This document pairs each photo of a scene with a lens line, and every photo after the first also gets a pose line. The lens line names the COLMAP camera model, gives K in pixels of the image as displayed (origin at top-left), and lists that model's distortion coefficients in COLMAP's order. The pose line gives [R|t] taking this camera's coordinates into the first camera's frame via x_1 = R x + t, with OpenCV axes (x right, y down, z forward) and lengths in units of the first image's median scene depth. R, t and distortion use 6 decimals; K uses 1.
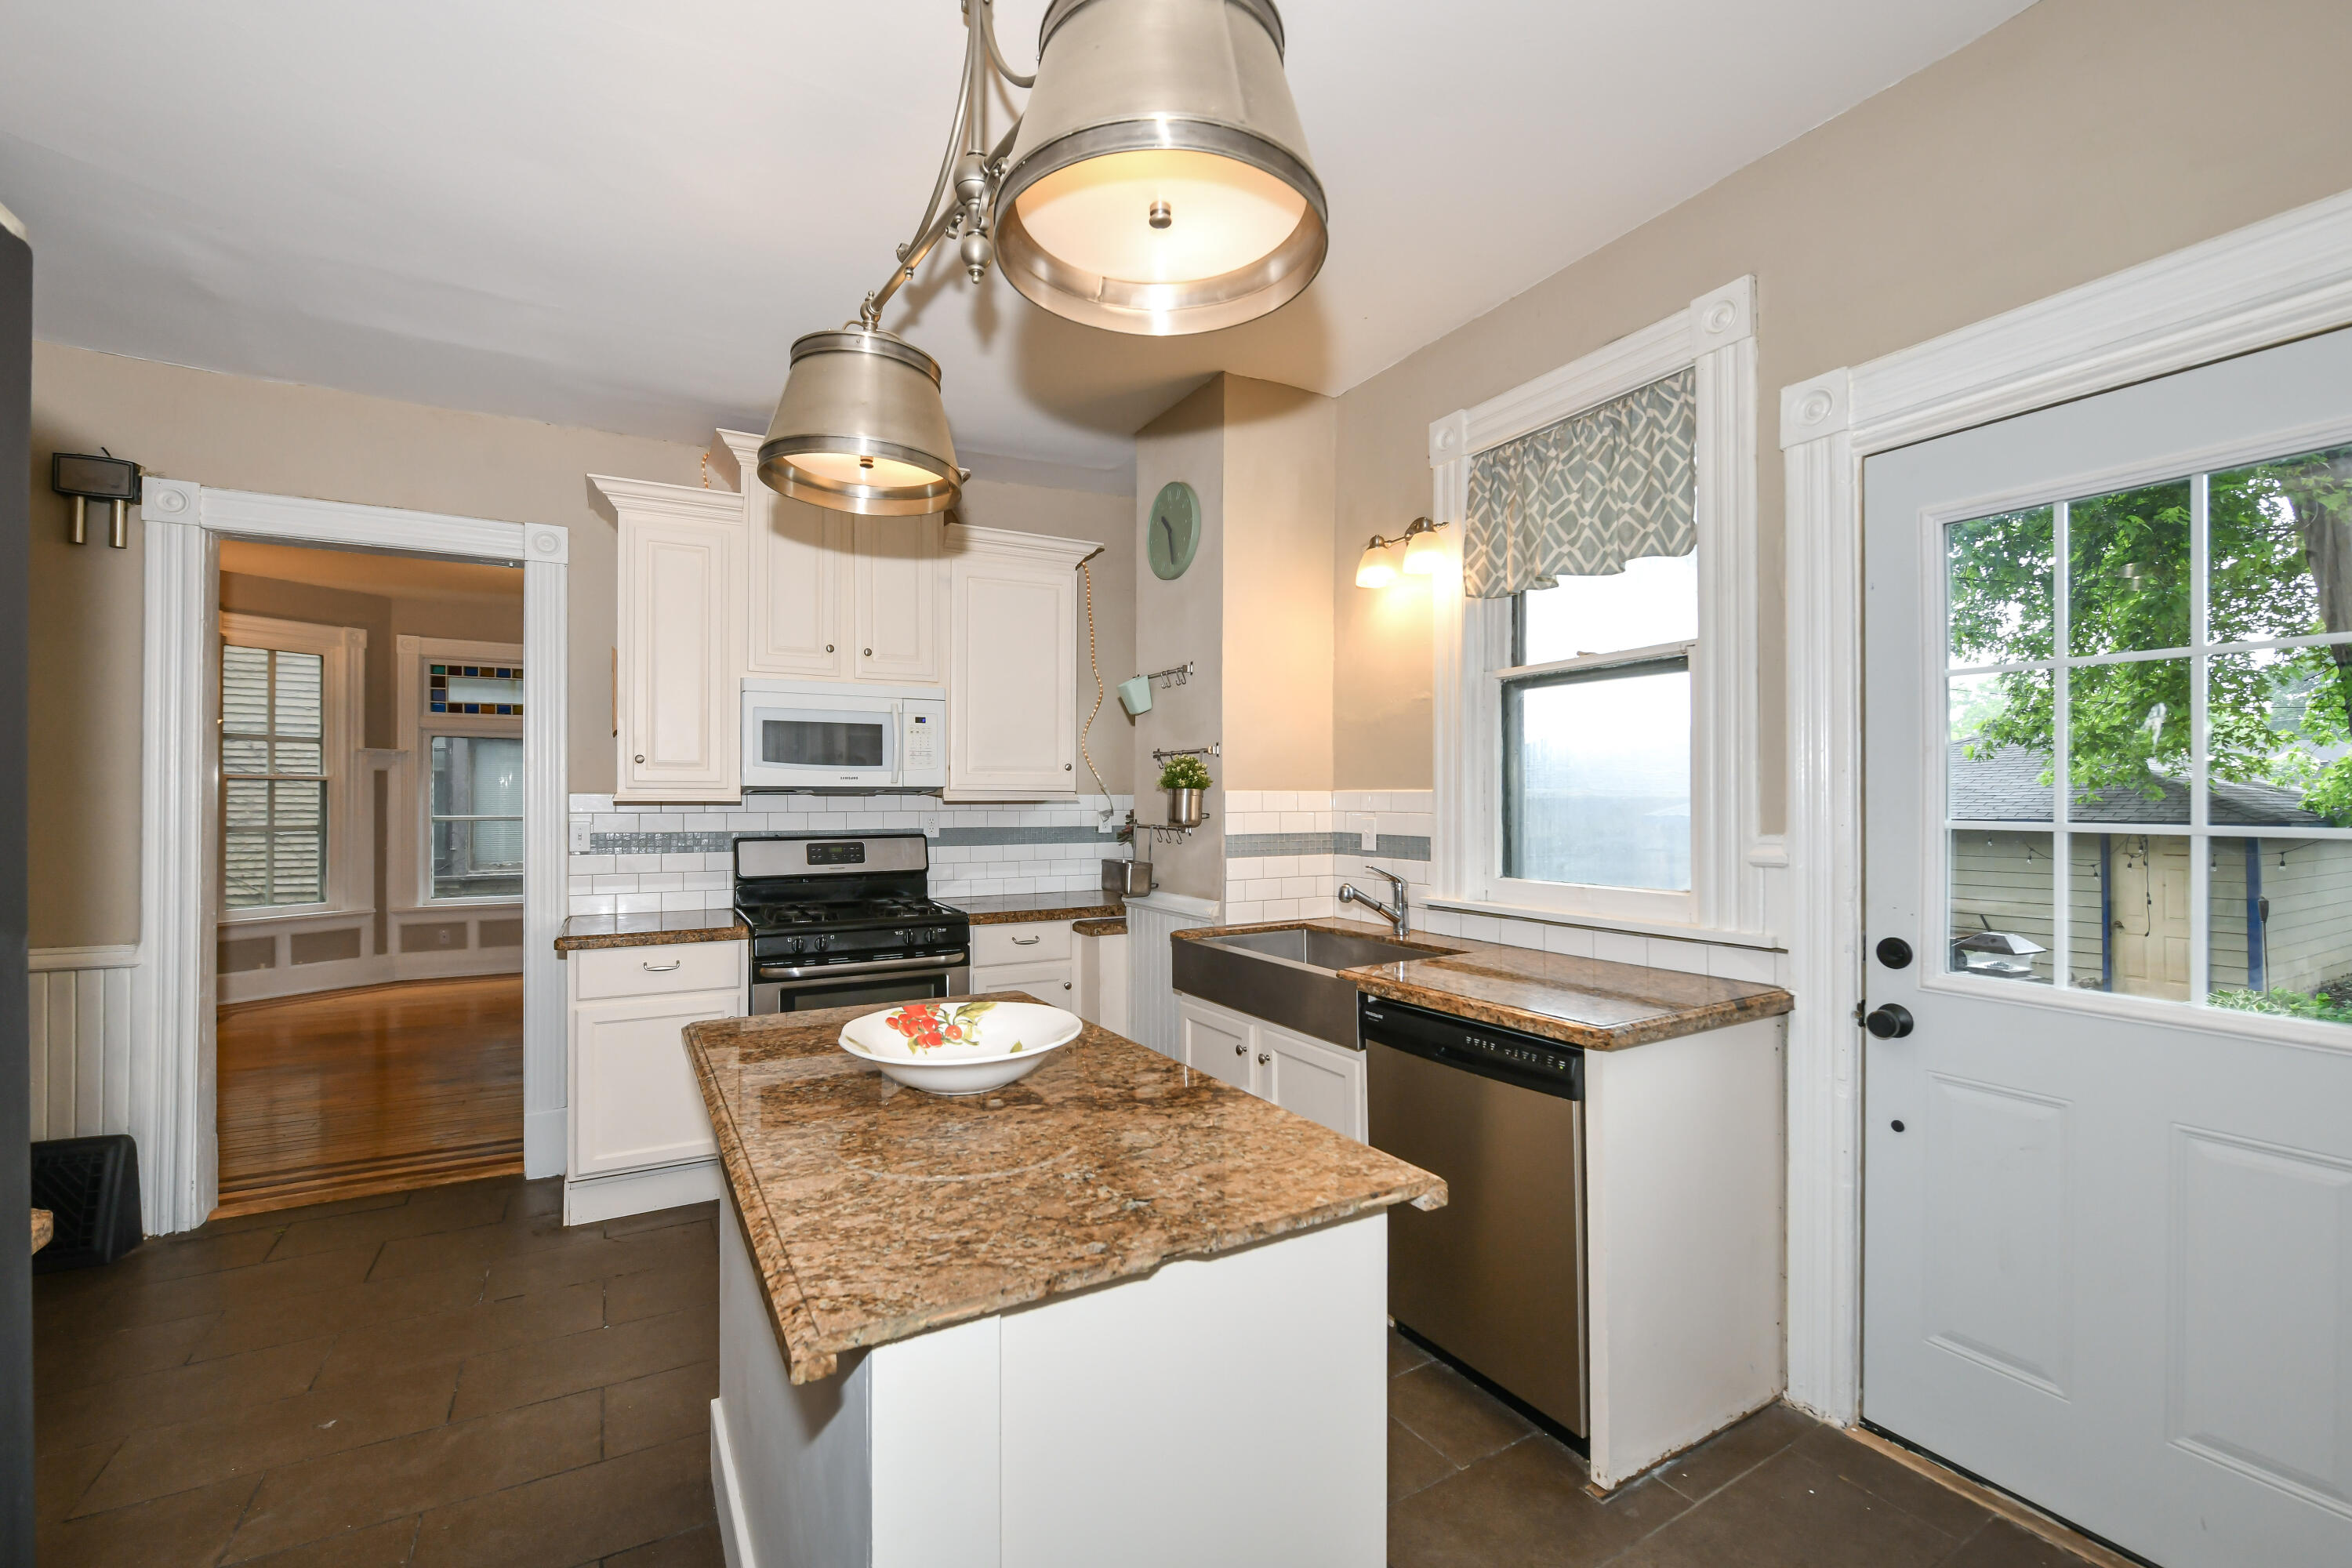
lens RADIAL K [[968.5, 0, 1175.8], [0, 968.5, 799.8], [0, 0, 1]] dist [-0.013745, -0.000114]
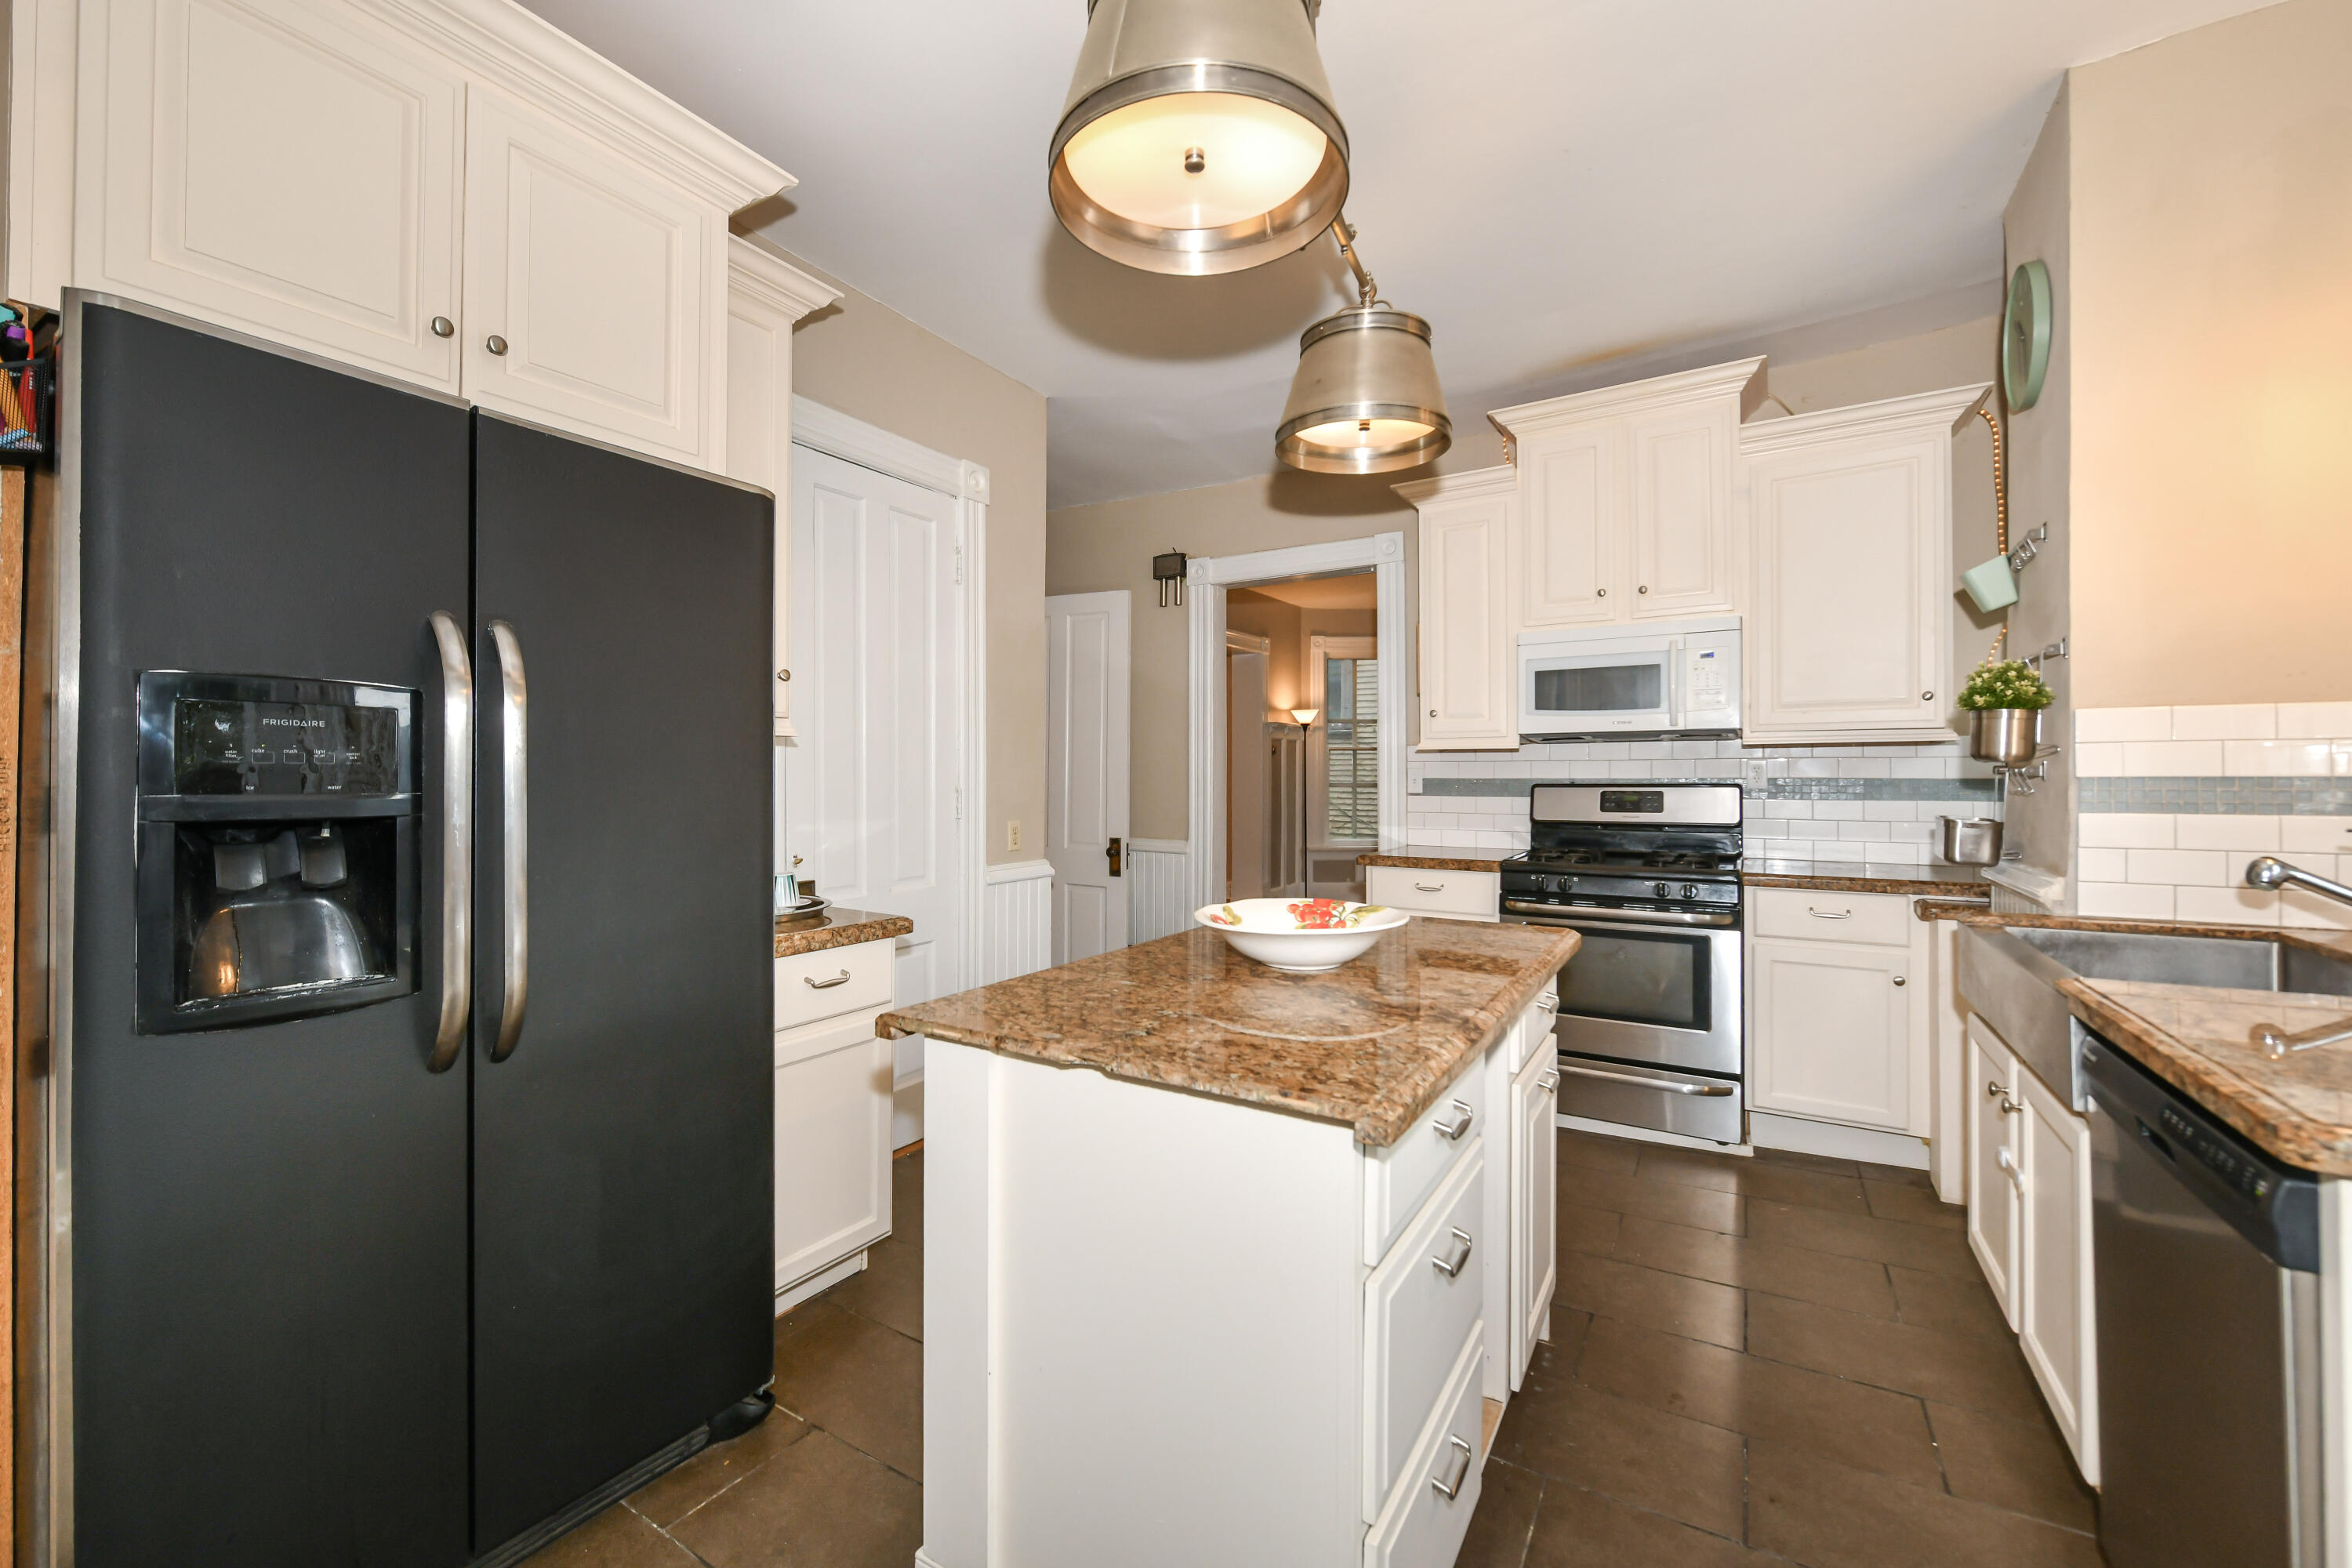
lens RADIAL K [[956.3, 0, 1176.0], [0, 956.3, 784.0], [0, 0, 1]] dist [0.009862, -0.000034]
pose [[0.479203, 0.005678, -0.877685, 0.327163], [0.001851, 0.999970, 0.007480, 0.034617], [0.877702, -0.005209, 0.479179, 0.156764]]
